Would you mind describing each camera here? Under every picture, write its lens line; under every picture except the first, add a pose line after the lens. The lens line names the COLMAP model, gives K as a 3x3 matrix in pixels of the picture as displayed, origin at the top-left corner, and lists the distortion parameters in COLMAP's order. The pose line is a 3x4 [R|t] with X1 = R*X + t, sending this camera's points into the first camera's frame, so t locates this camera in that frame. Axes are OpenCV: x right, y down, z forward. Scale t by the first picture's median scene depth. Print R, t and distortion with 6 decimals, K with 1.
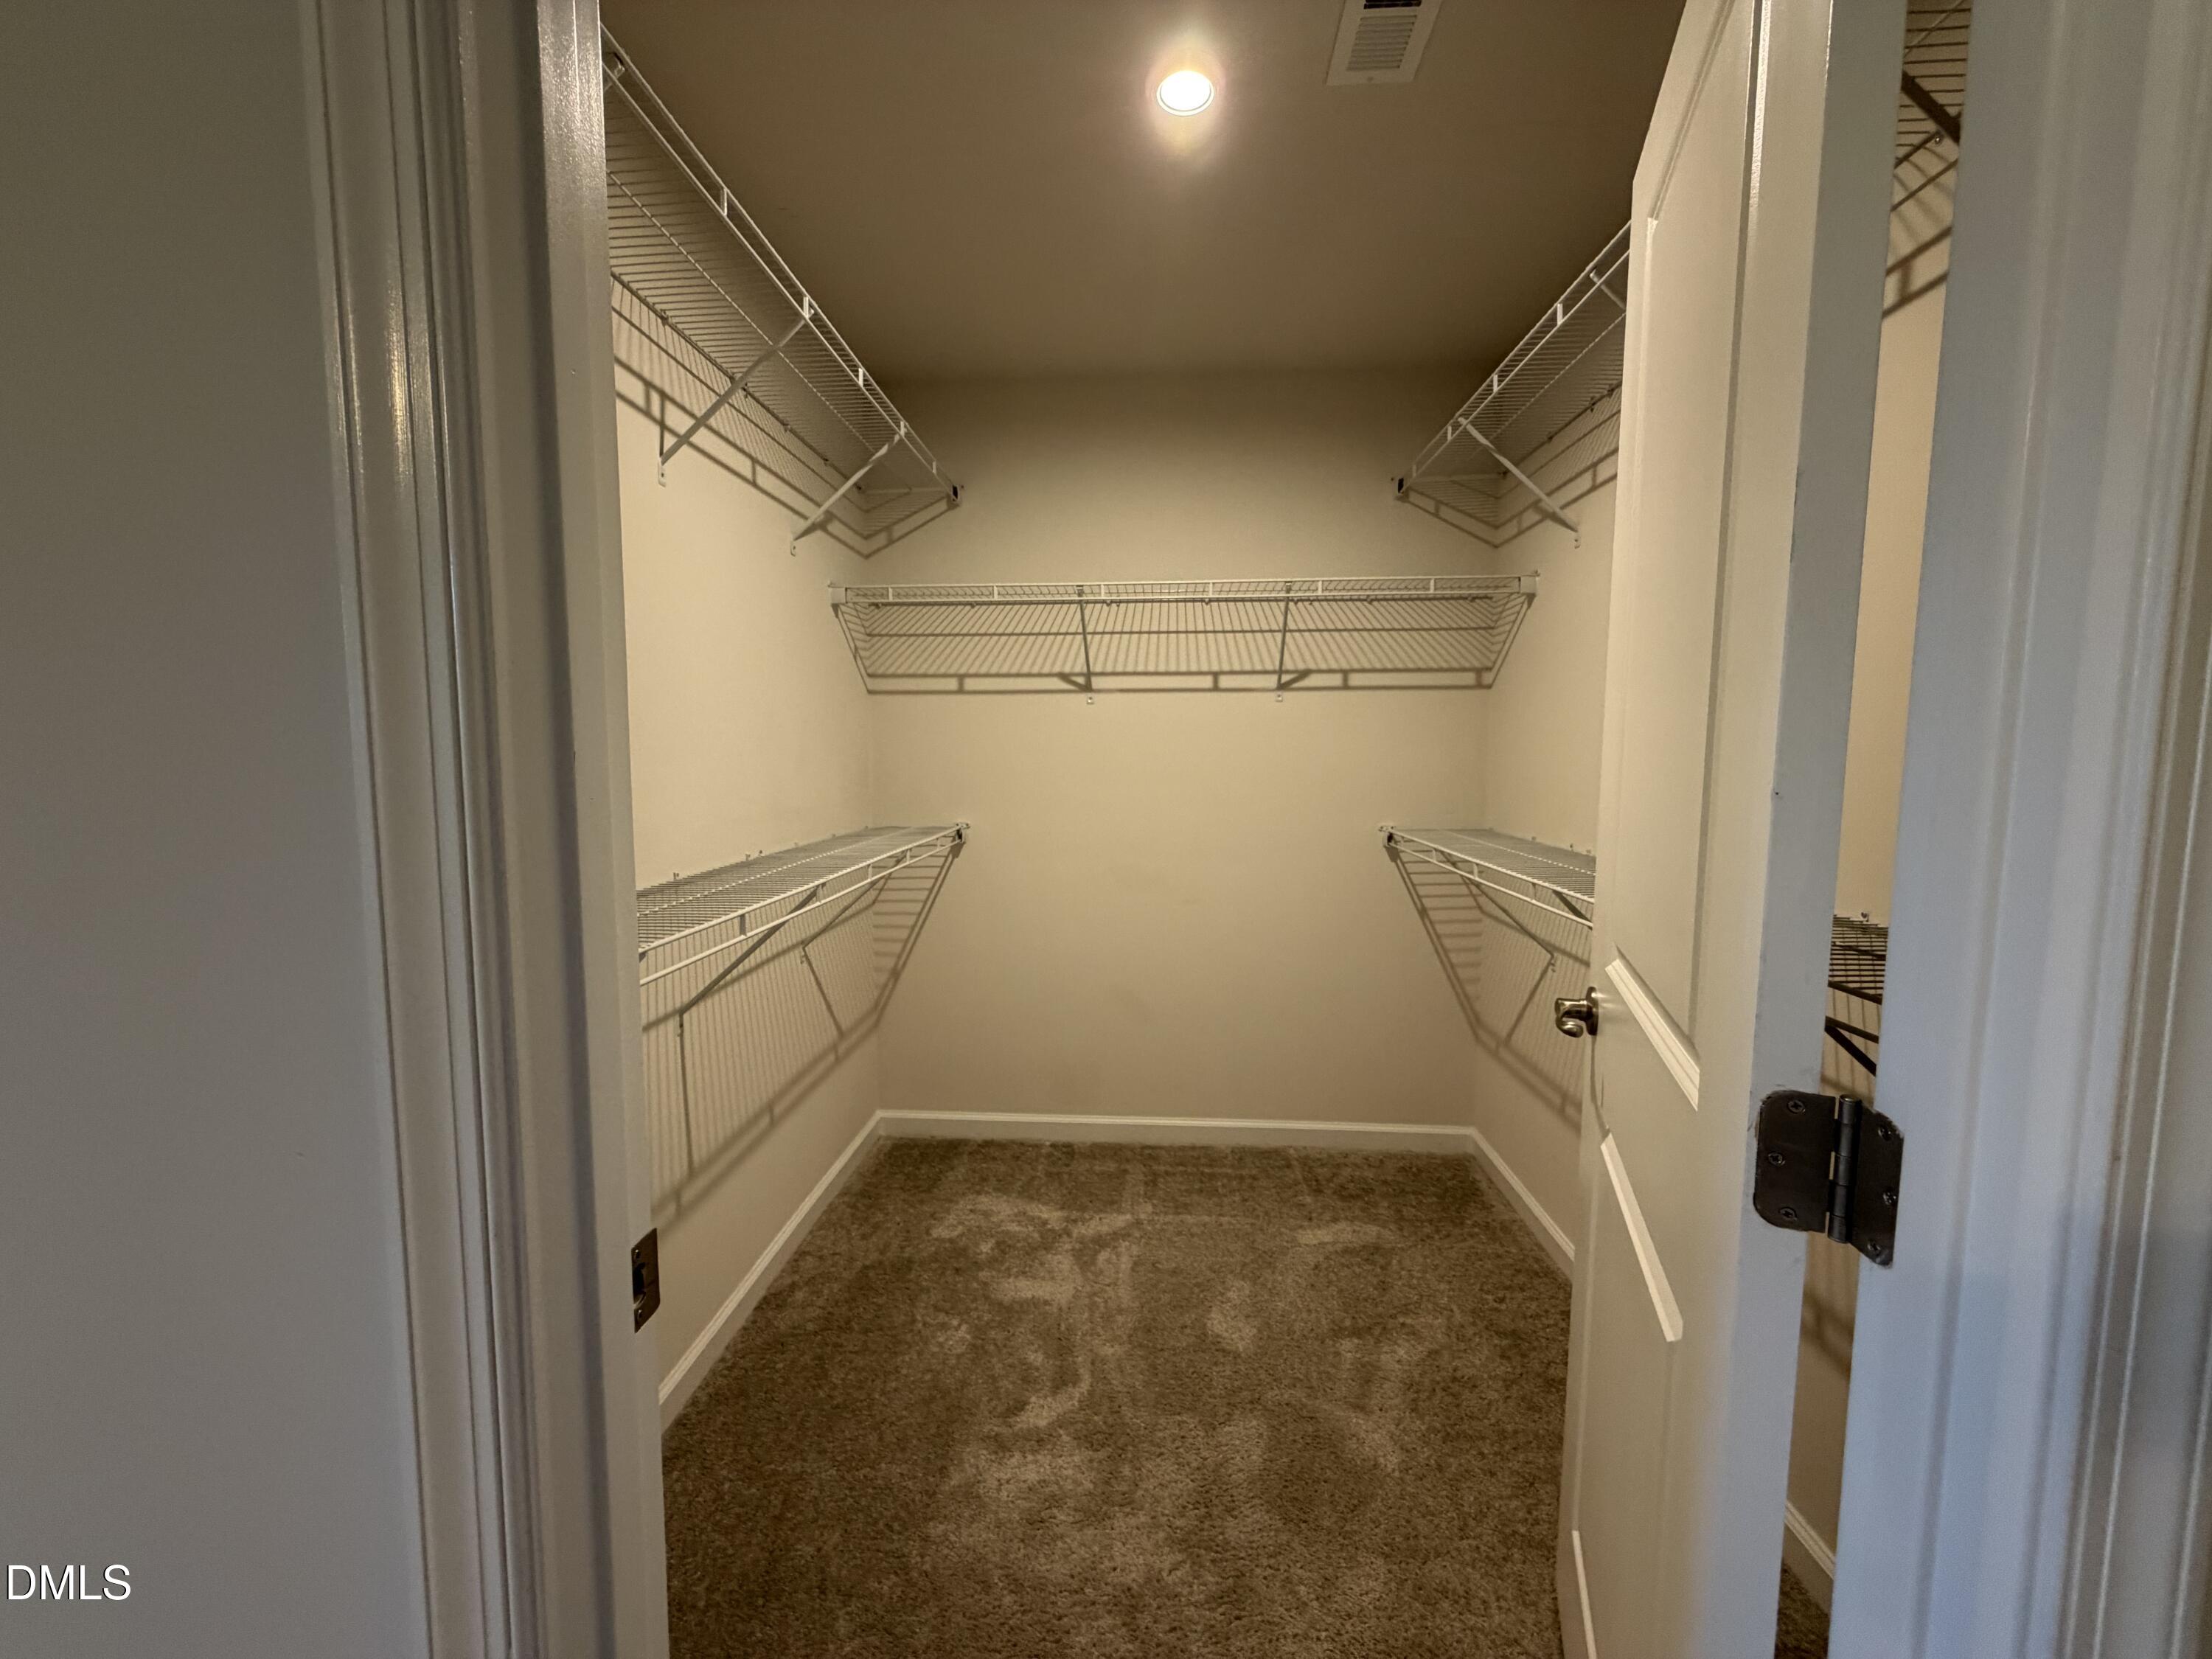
lens RADIAL K [[881.7, 0, 1094.8], [0, 881.7, 824.9], [0, 0, 1]] dist [-0.002960, -0.000058]
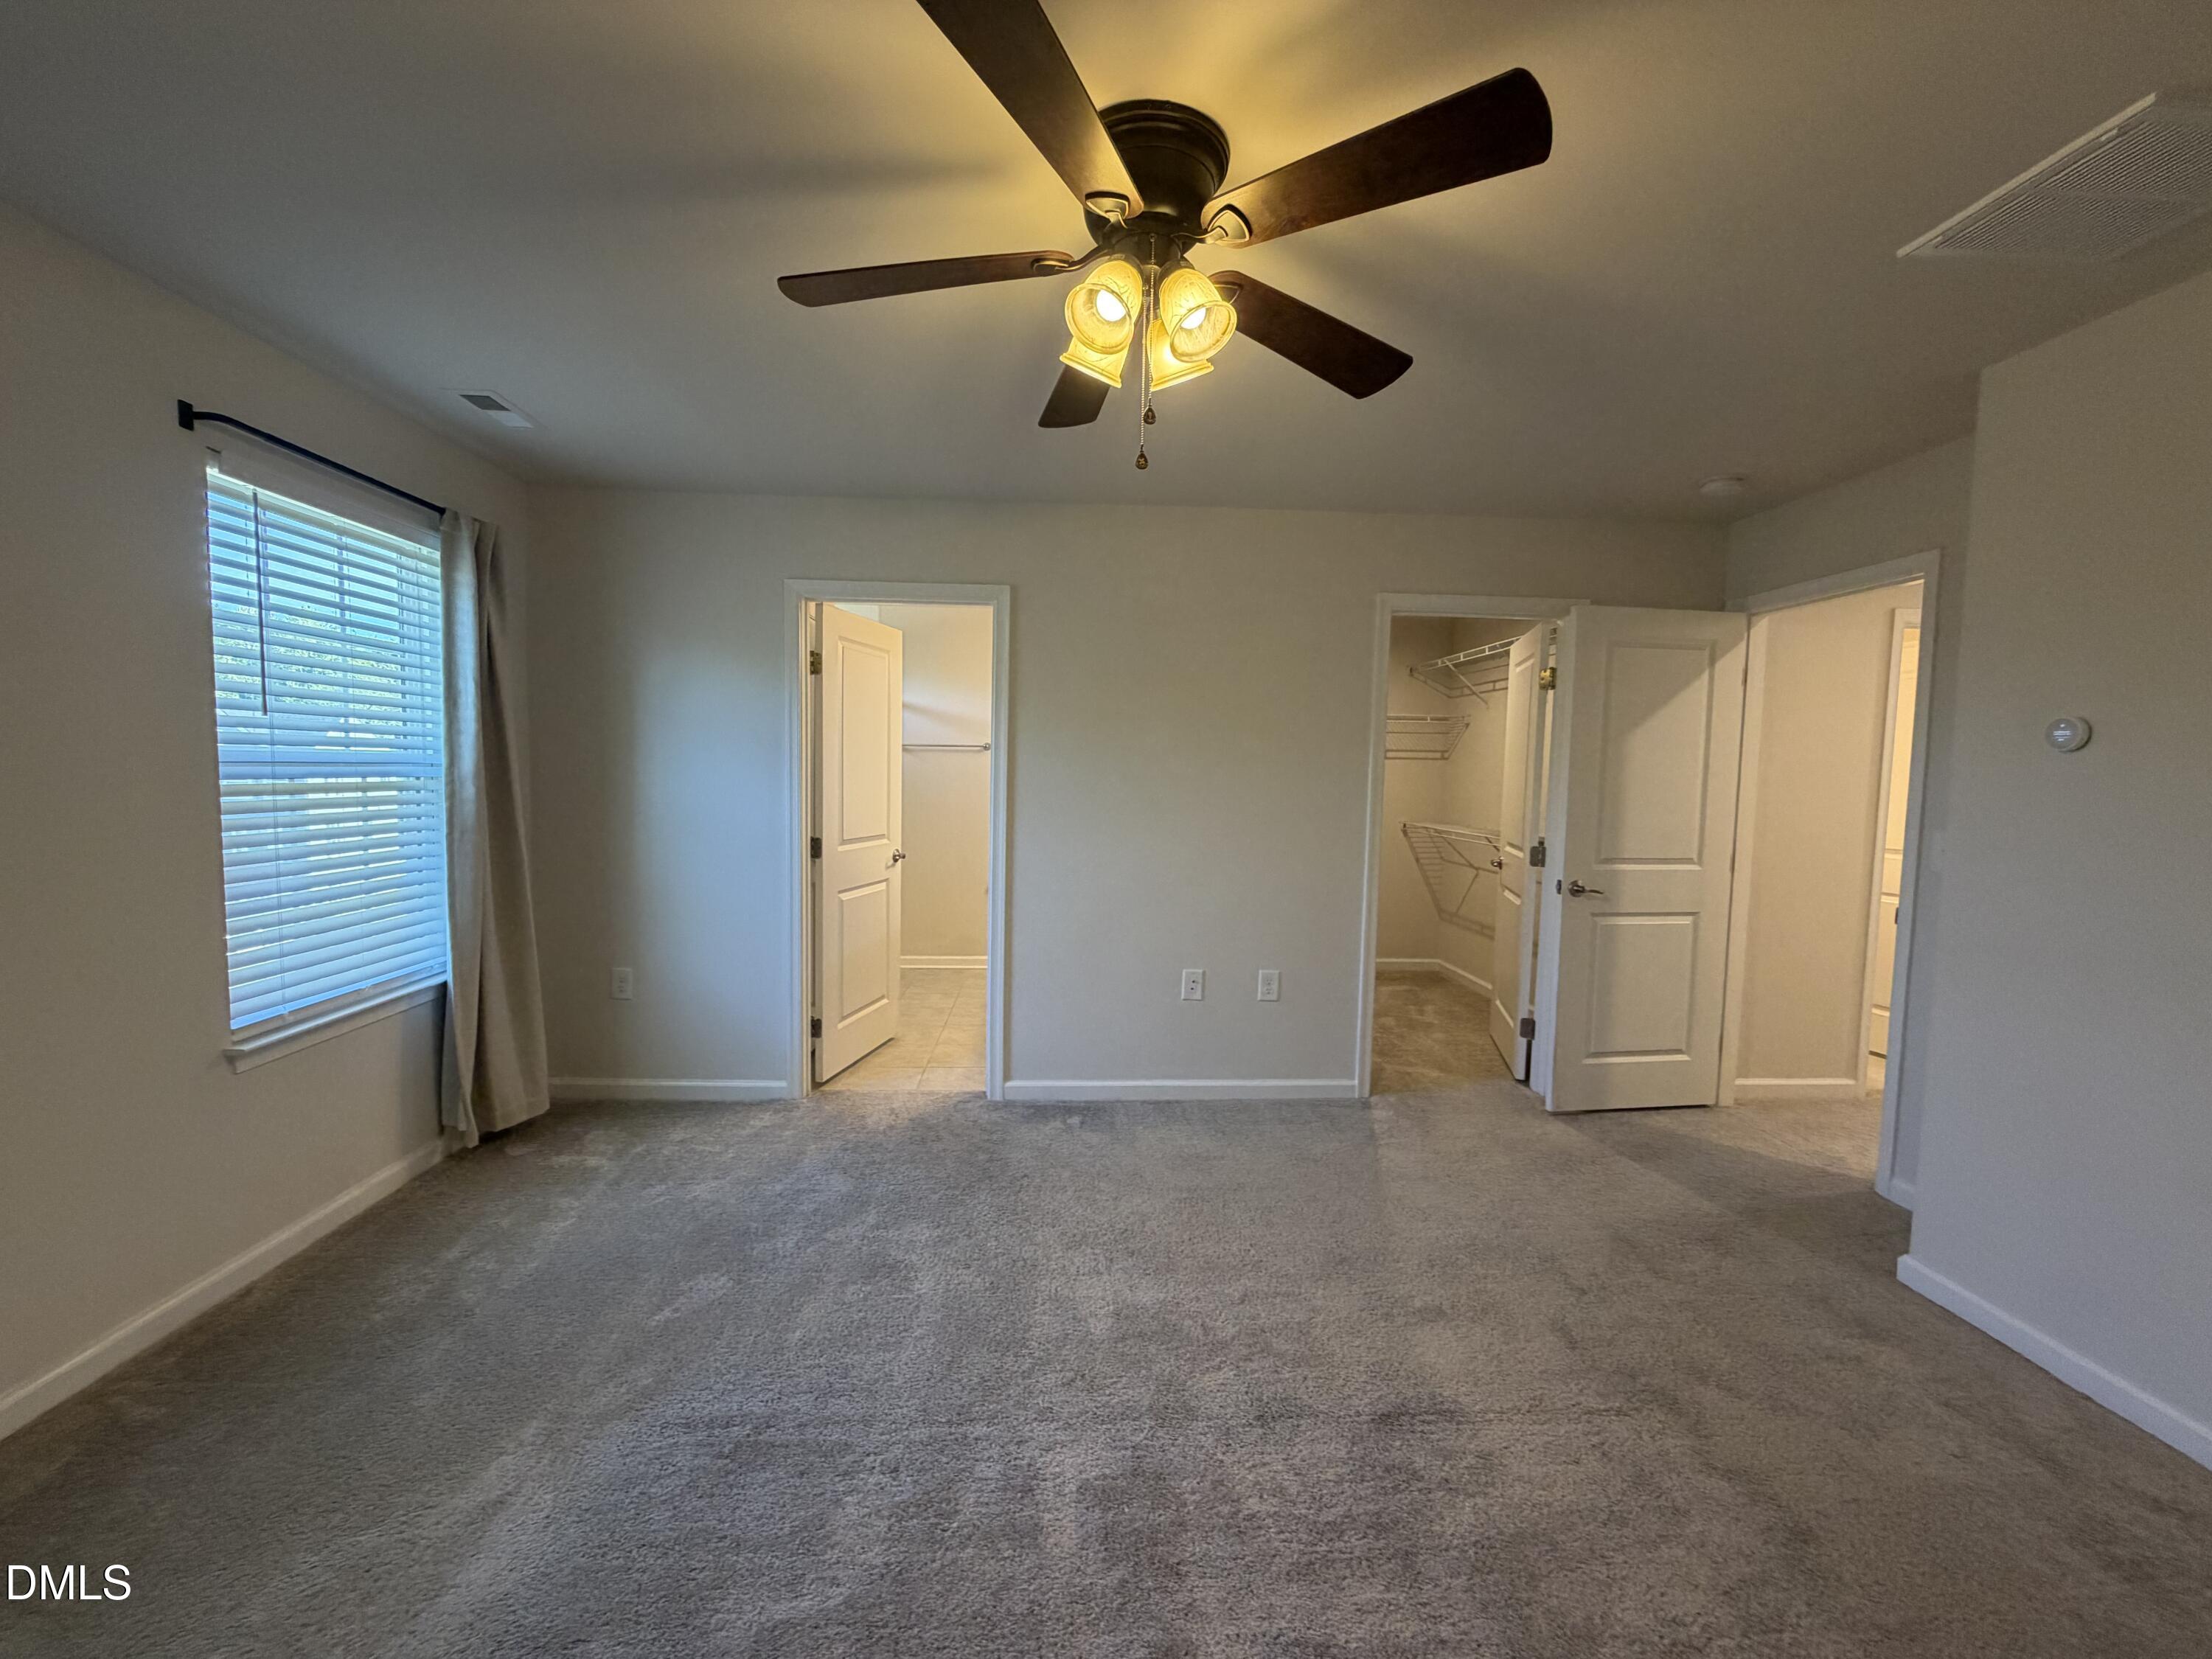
lens RADIAL K [[881.7, 0, 1103.0], [0, 881.7, 823.6], [0, 0, 1]] dist [-0.002960, -0.000058]
pose [[0.991602, 0.008622, 0.129040, -3.619340], [-0.006599, 0.999849, -0.016098, 0.252594], [-0.129159, 0.015111, 0.991509, -5.662864]]
